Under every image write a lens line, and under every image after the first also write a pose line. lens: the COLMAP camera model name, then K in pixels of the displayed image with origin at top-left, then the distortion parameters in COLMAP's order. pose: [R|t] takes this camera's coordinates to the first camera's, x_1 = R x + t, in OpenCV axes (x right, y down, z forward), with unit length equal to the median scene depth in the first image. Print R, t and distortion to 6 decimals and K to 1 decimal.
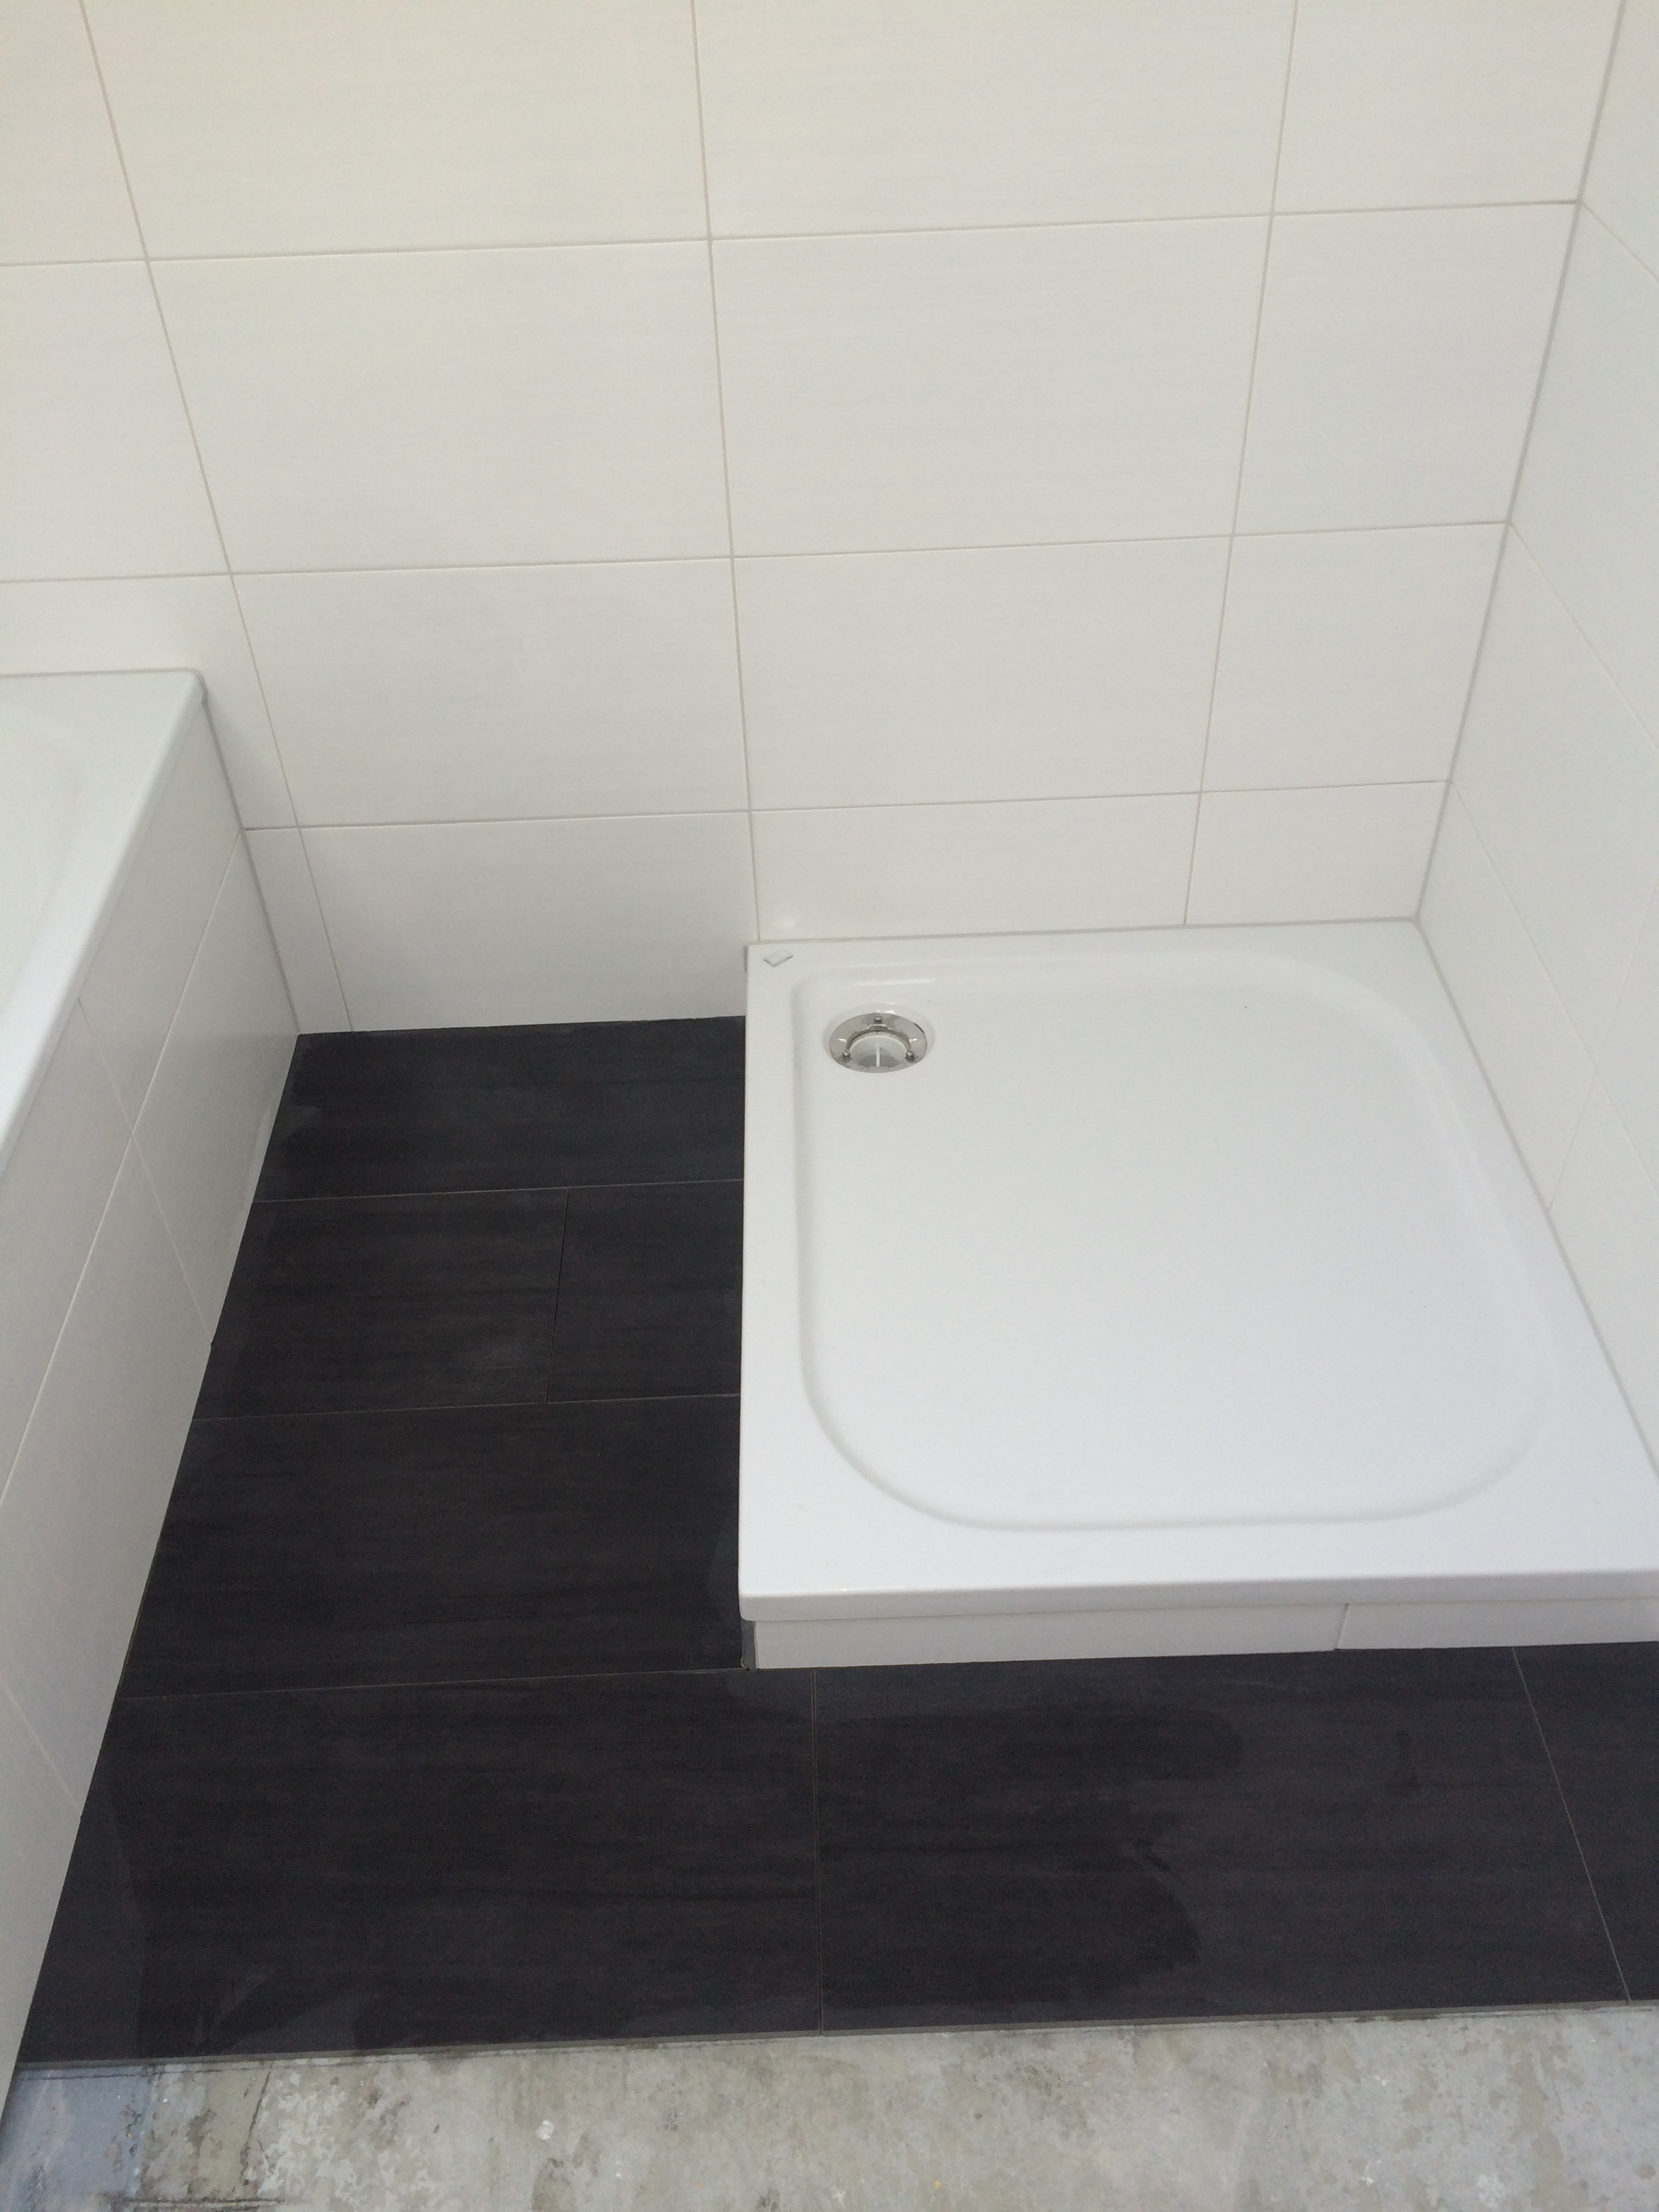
lens RADIAL K [[1943.3, 0, 829.6], [0, 1943.3, 1103.8], [0, 0, 1]] dist [0.020376, 0.015486]
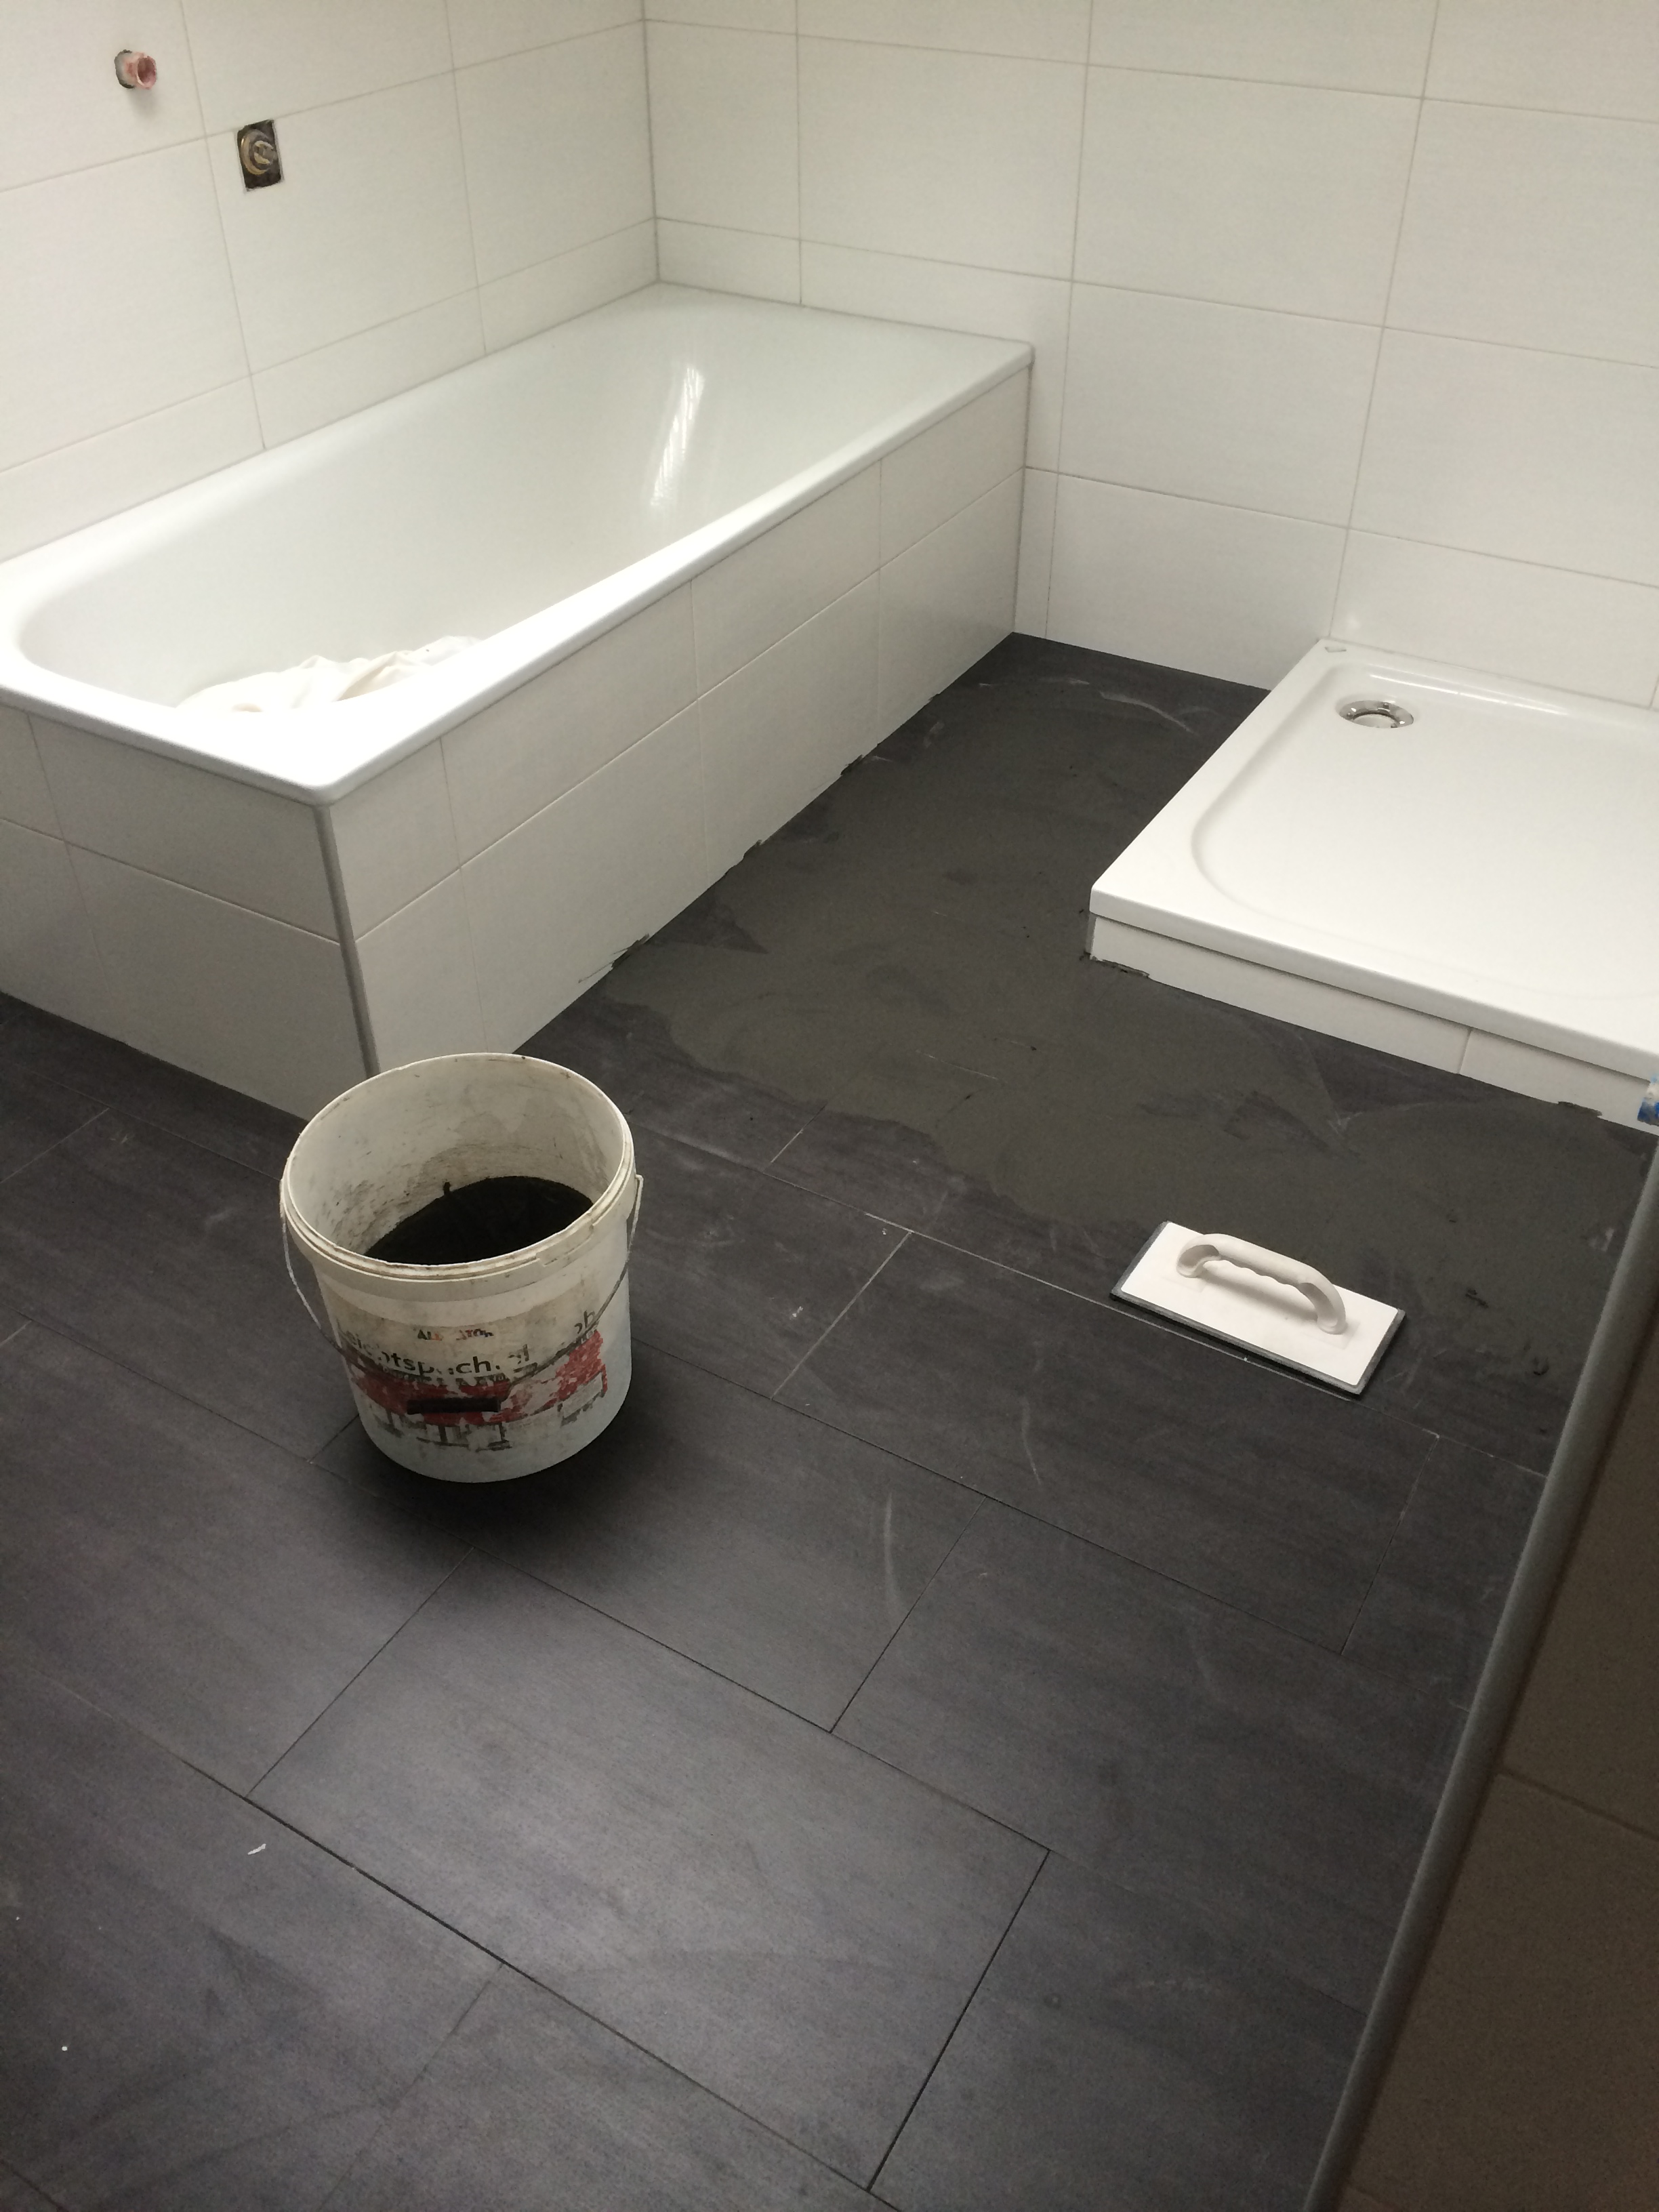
lens RADIAL K [[1943.3, 0, 830.1], [0, 1943.3, 1113.4], [0, 0, 1]] dist [0.020376, 0.015486]
pose [[0.851682, 0.356769, -0.383867, 0.327489], [-0.373762, 0.926963, 0.032266, 0.330930], [0.367342, 0.115995, 0.922824, -0.384160]]
